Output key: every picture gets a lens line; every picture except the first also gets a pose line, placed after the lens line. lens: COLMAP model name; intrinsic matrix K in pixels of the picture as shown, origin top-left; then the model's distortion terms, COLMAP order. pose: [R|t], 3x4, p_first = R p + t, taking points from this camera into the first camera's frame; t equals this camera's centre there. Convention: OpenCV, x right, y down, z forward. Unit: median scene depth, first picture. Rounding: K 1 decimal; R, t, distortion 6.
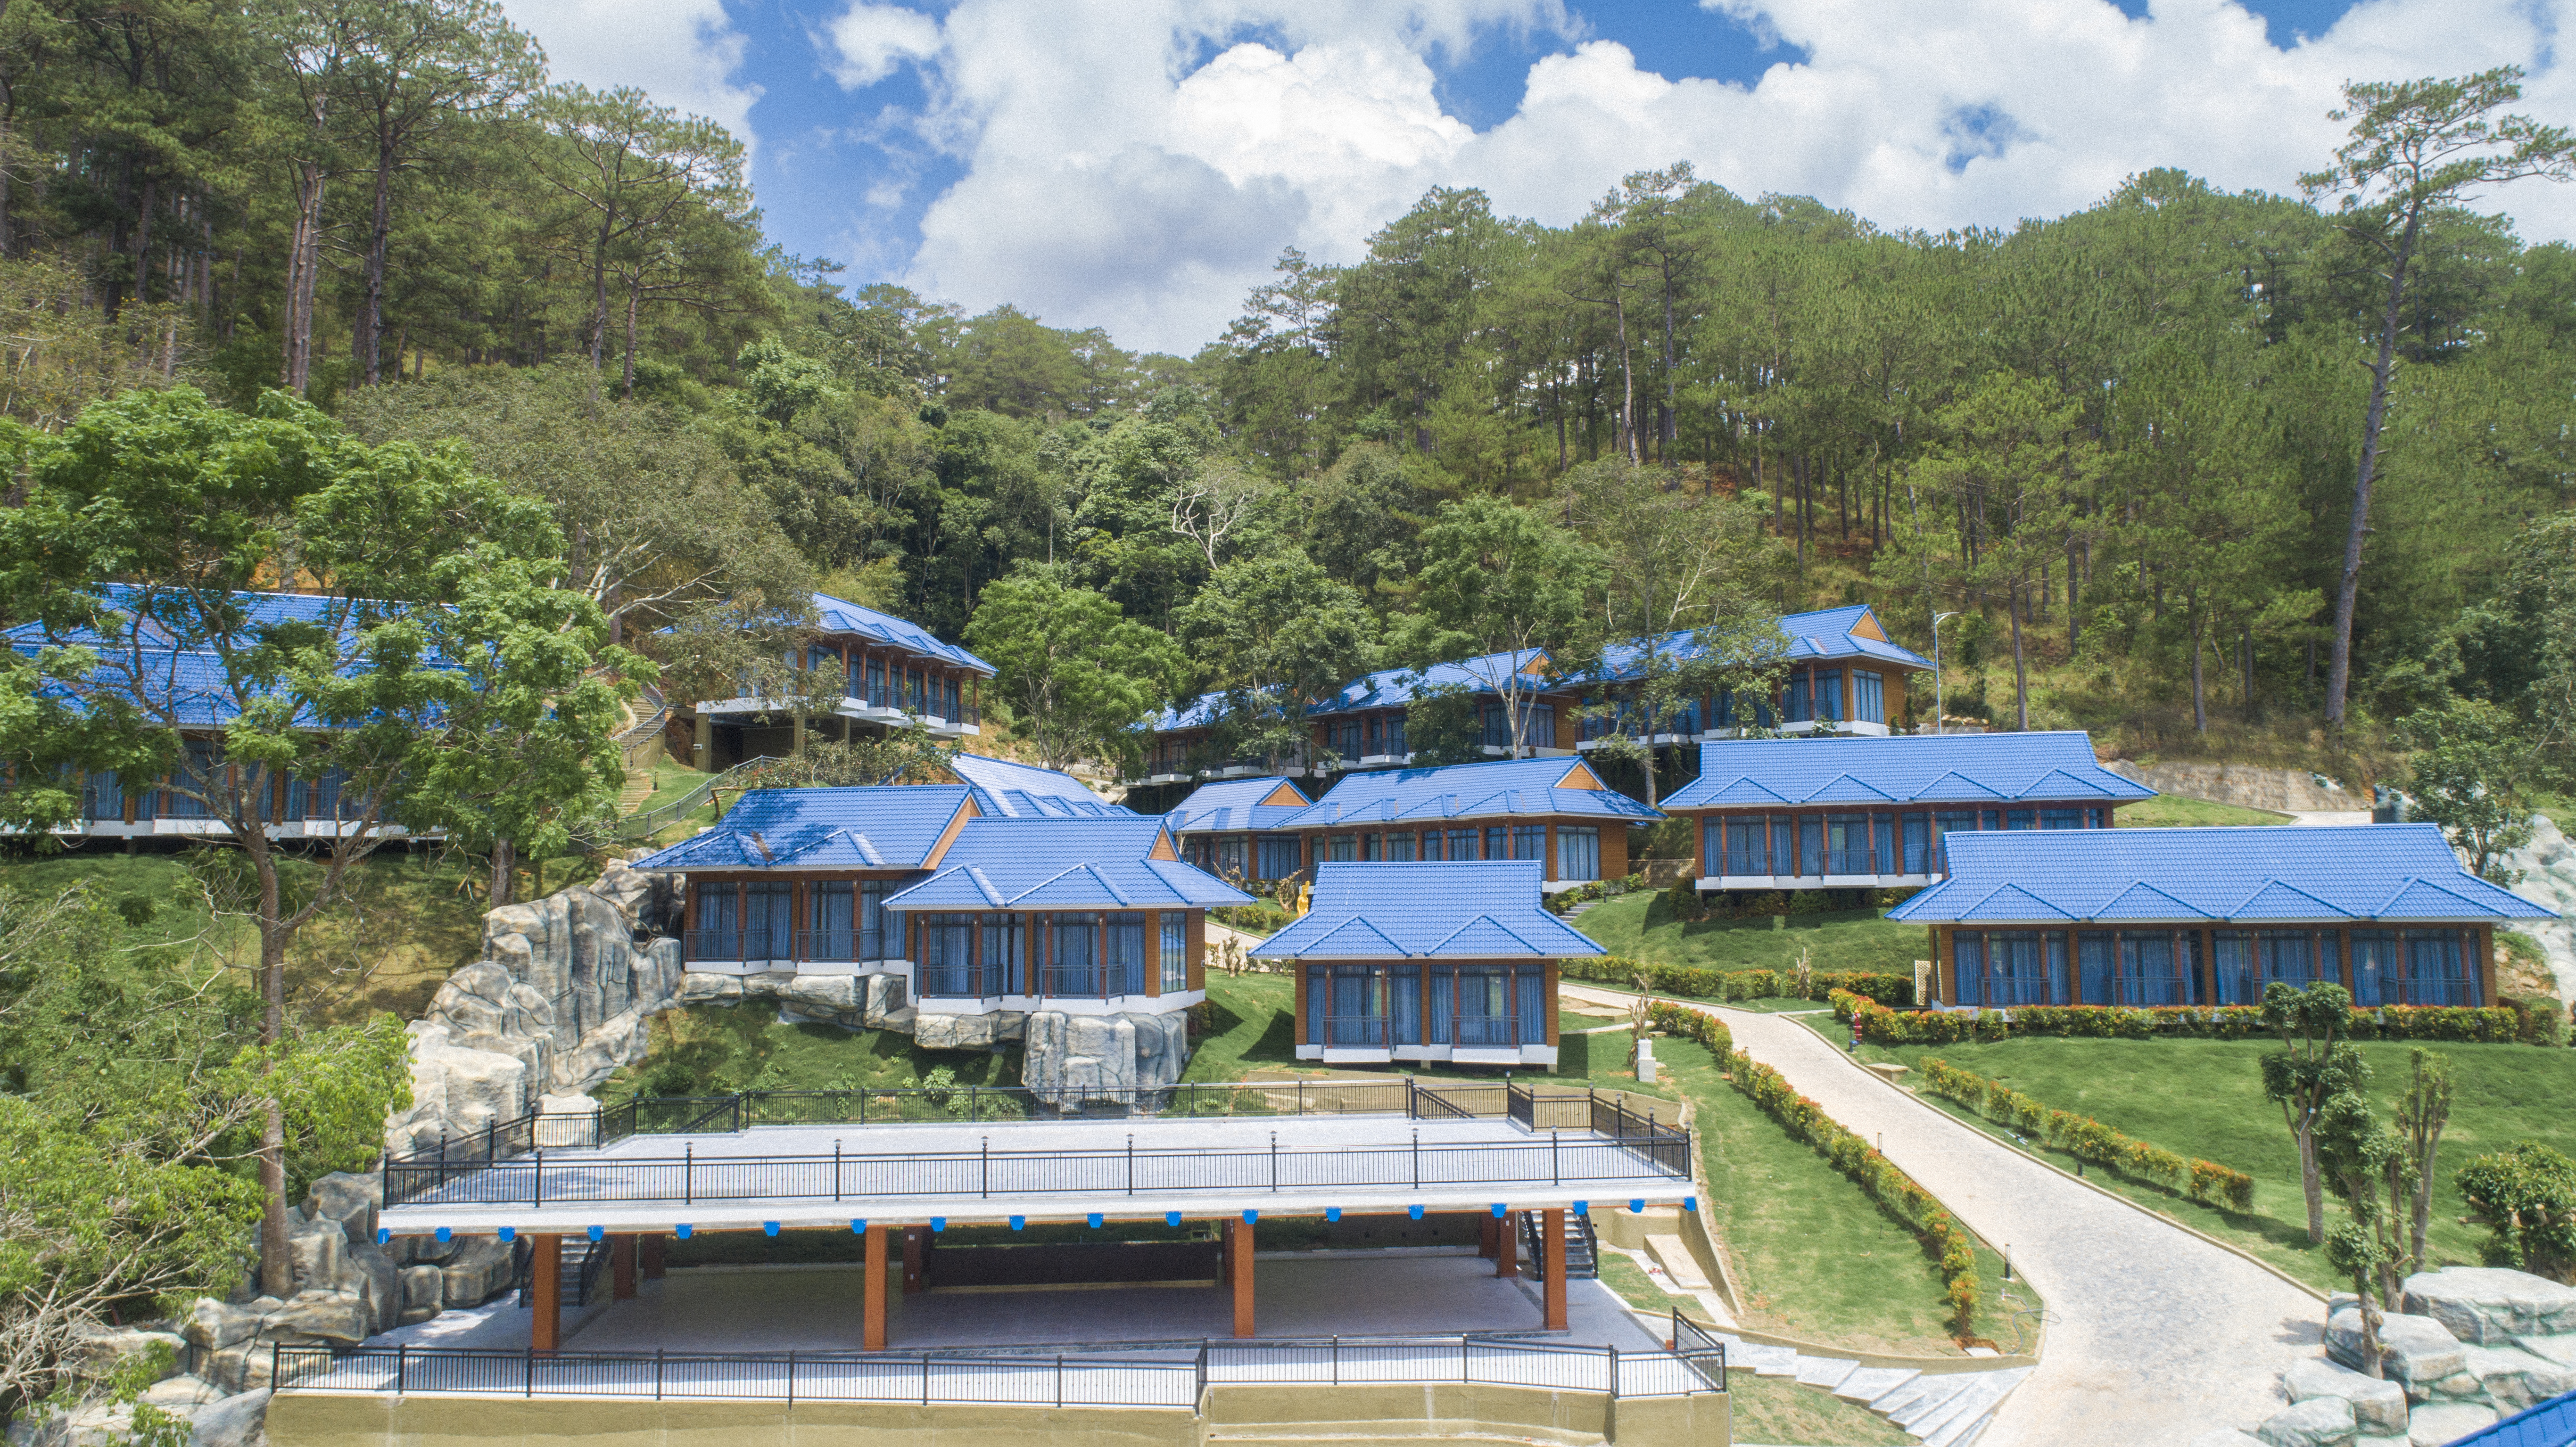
lens RADIAL K [[1719.0, 0, 1288.0], [0, 1719.0, 723.5], [0, 0, 1]] dist [-0.027336, 0.012652]
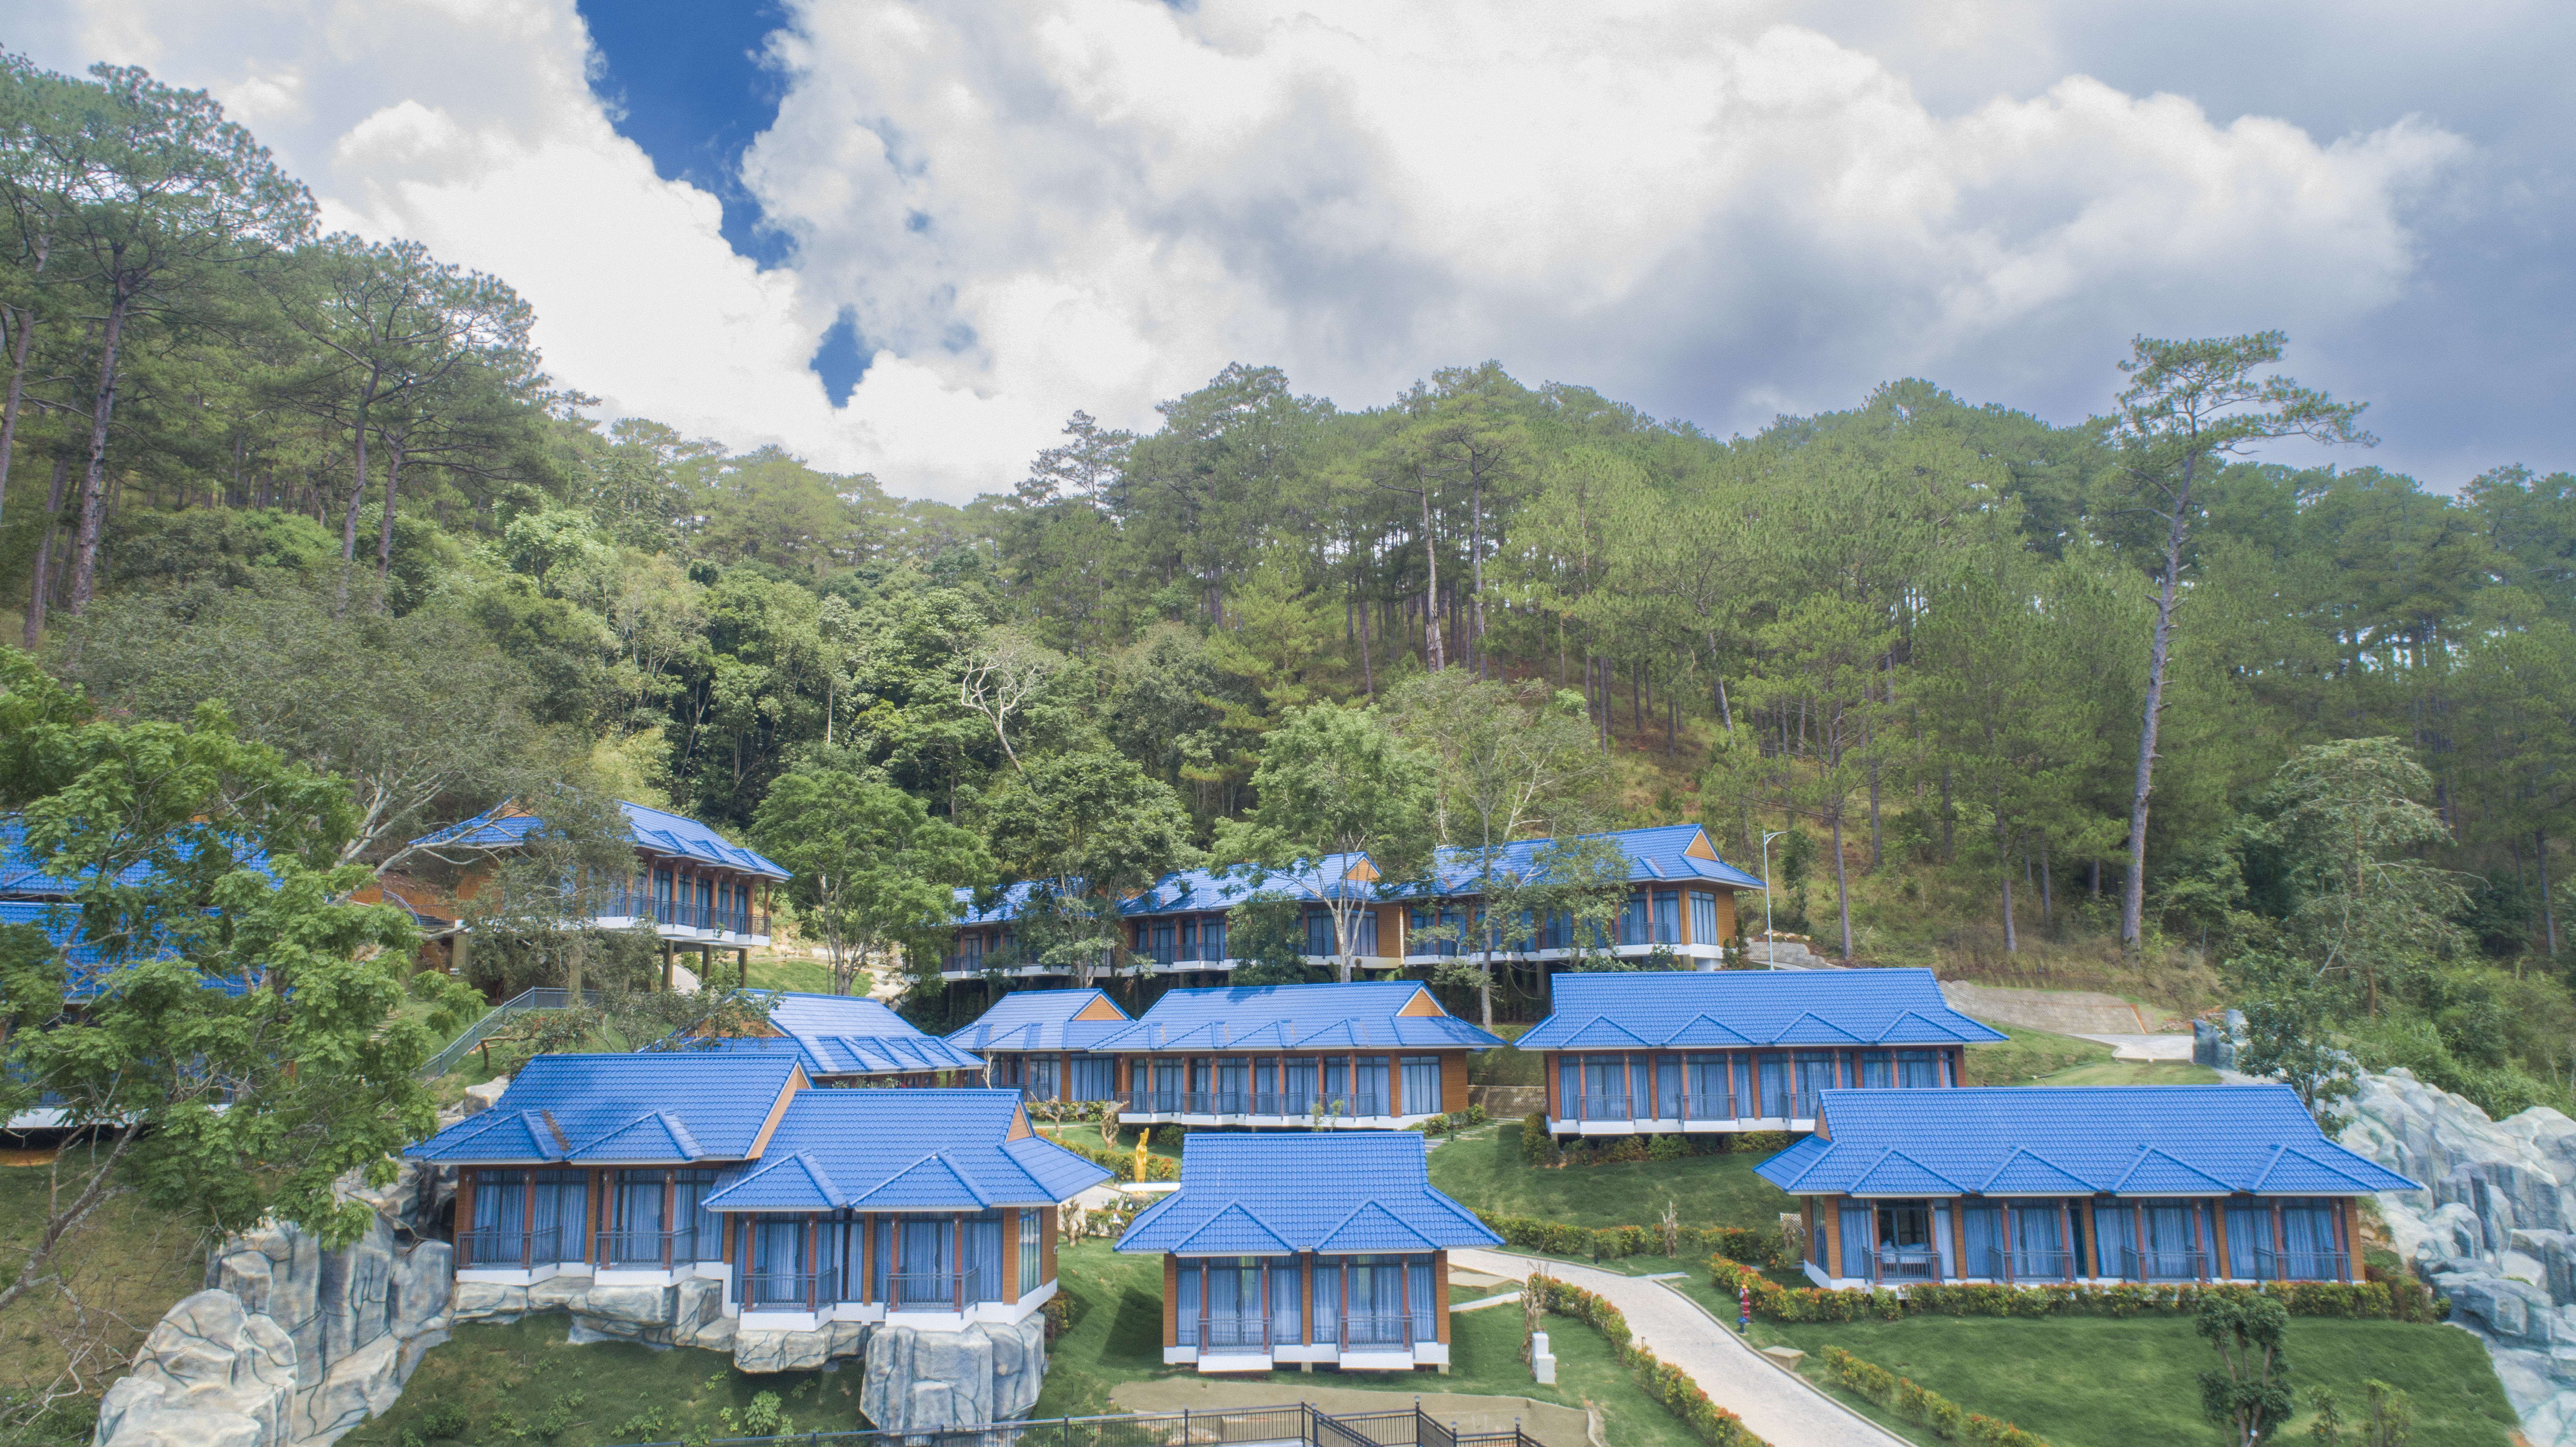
lens RADIAL K [[1719.0, 0, 1288.0], [0, 1719.0, 723.5], [0, 0, 1]] dist [-0.027336, 0.012652]
pose [[0.988862, 0.022428, 0.147138, -0.047879], [-0.010771, 0.996773, -0.079549, -0.047060], [-0.148447, 0.077078, 0.985912, 0.049203]]
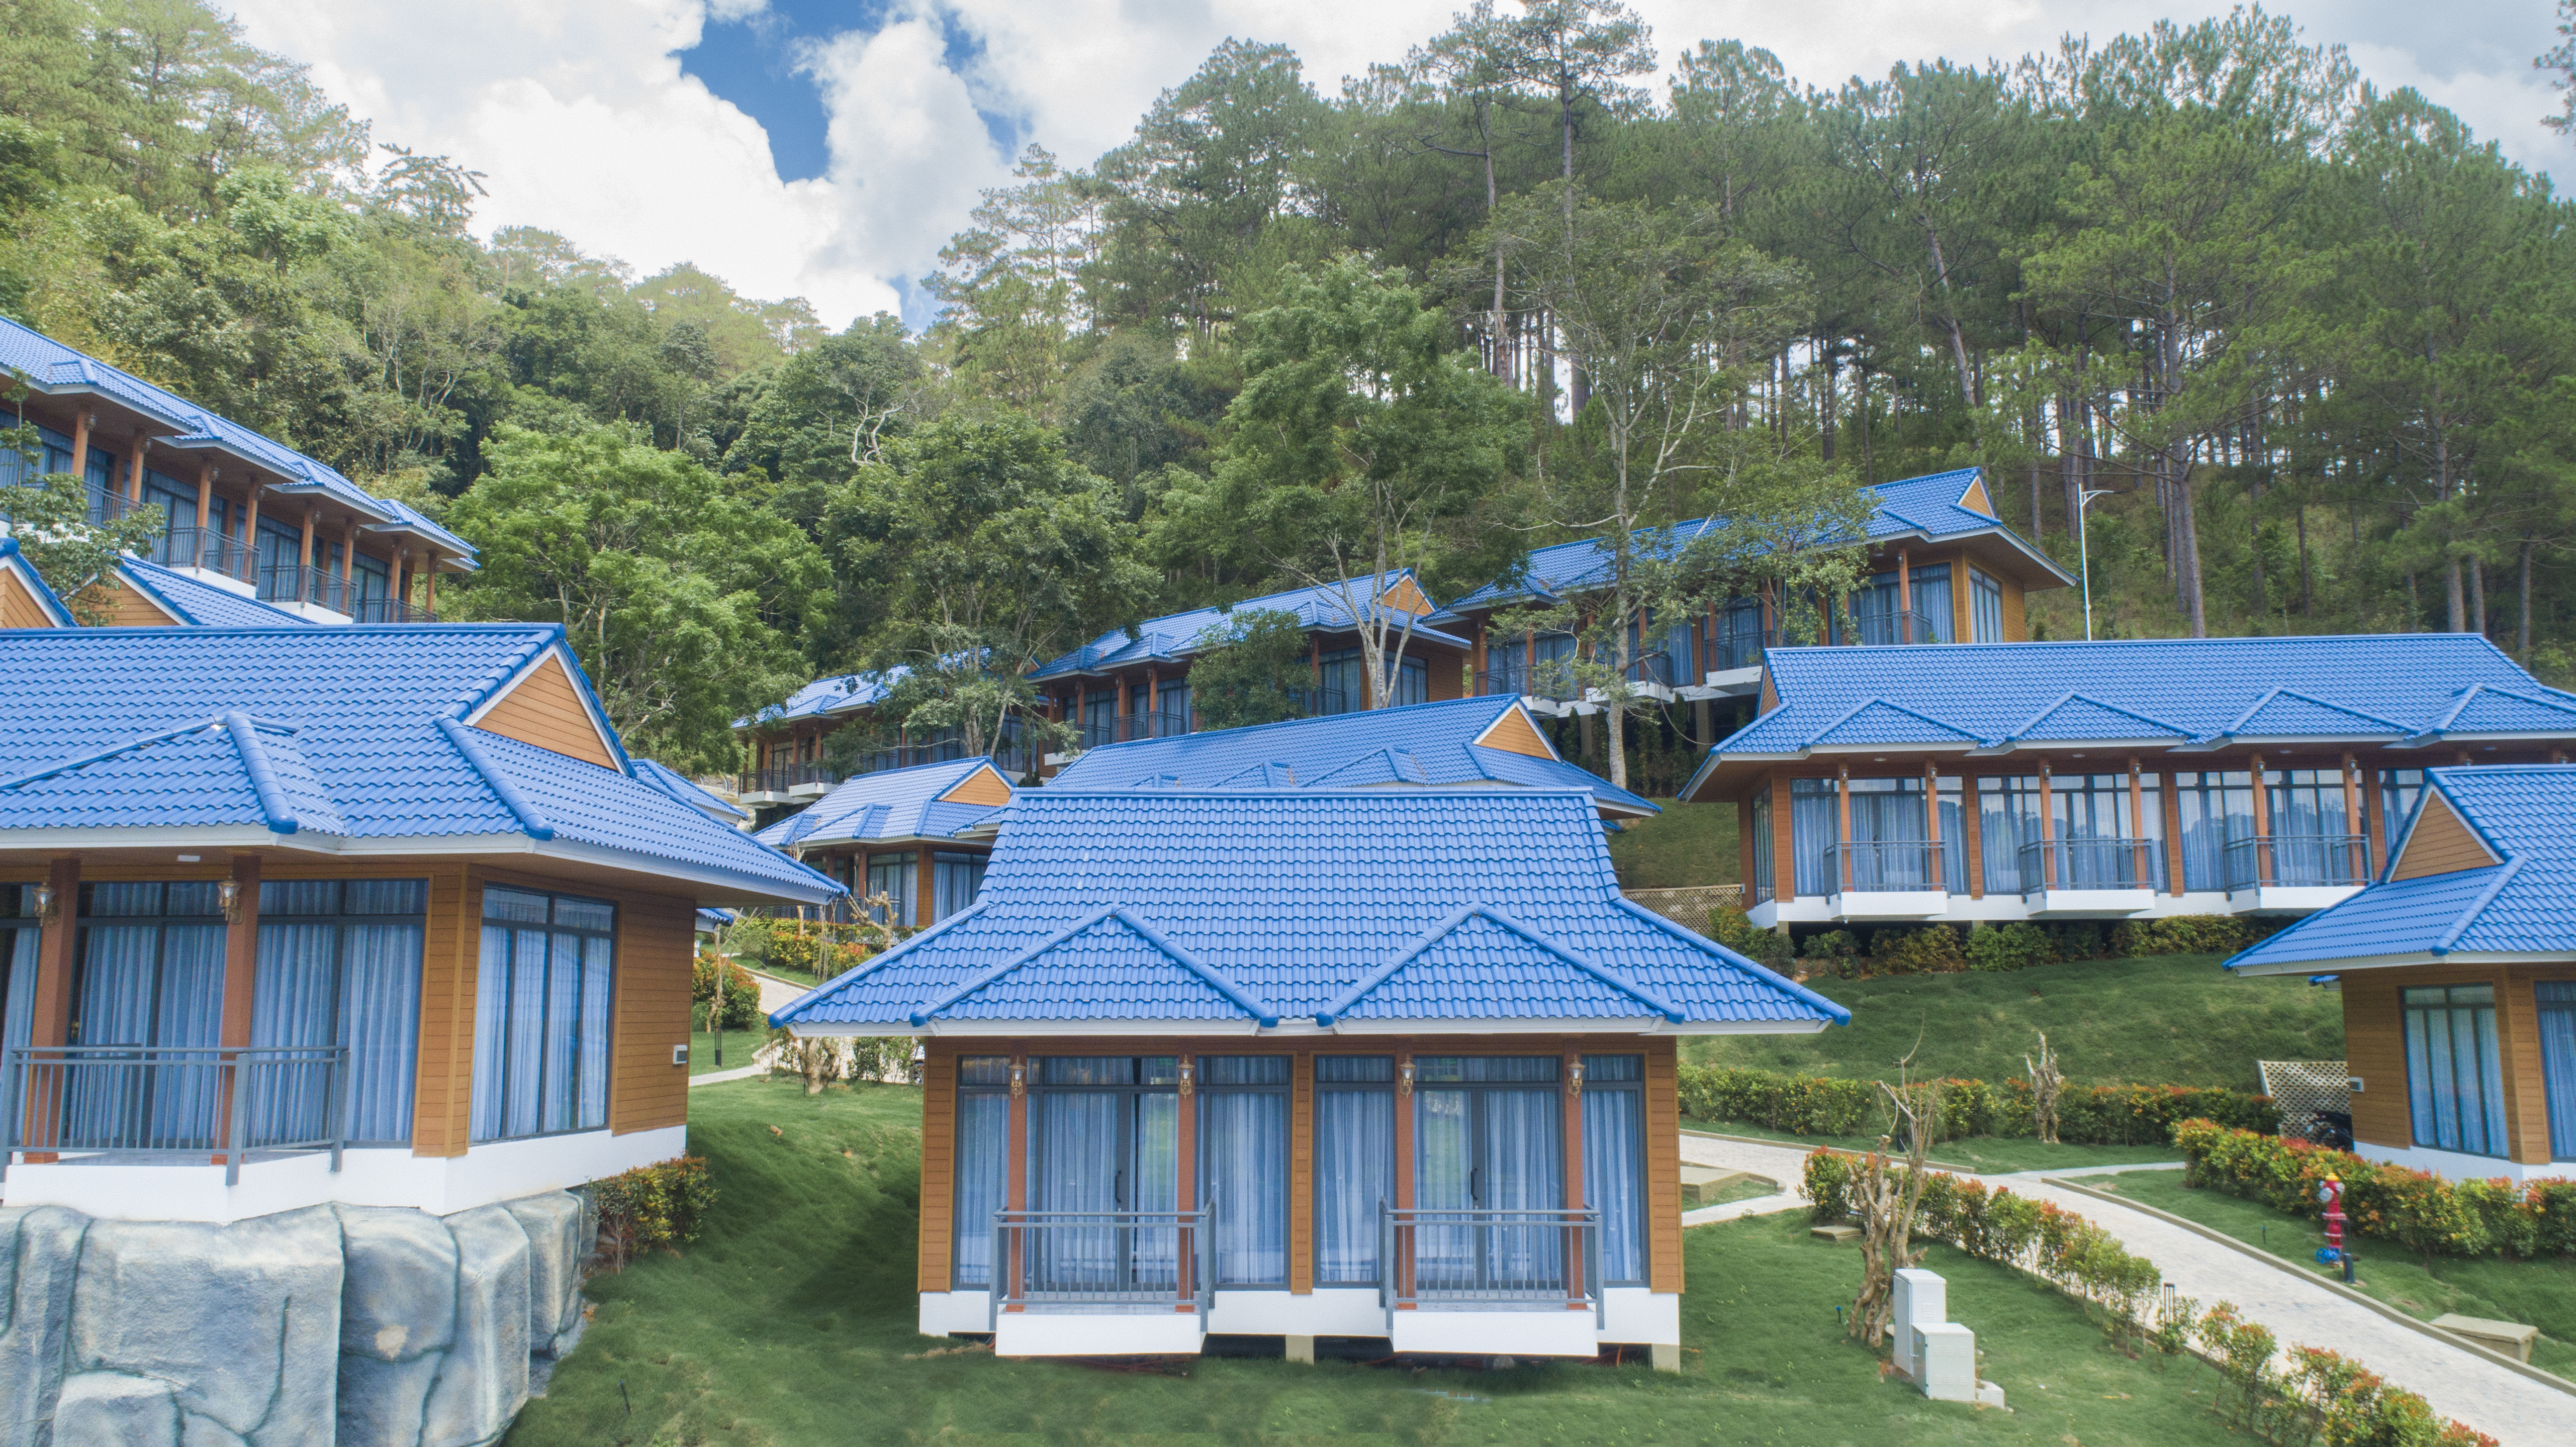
lens RADIAL K [[1809.9, 0, 1282.1], [0, 1809.9, 760.1], [0, 0, 1]] dist [-0.018713, 0.004444]
pose [[0.990258, 0.025855, 0.136823, 0.016155], [-0.020519, 0.998978, -0.040262, 0.064094], [-0.137724, 0.037063, 0.989777, 0.426160]]
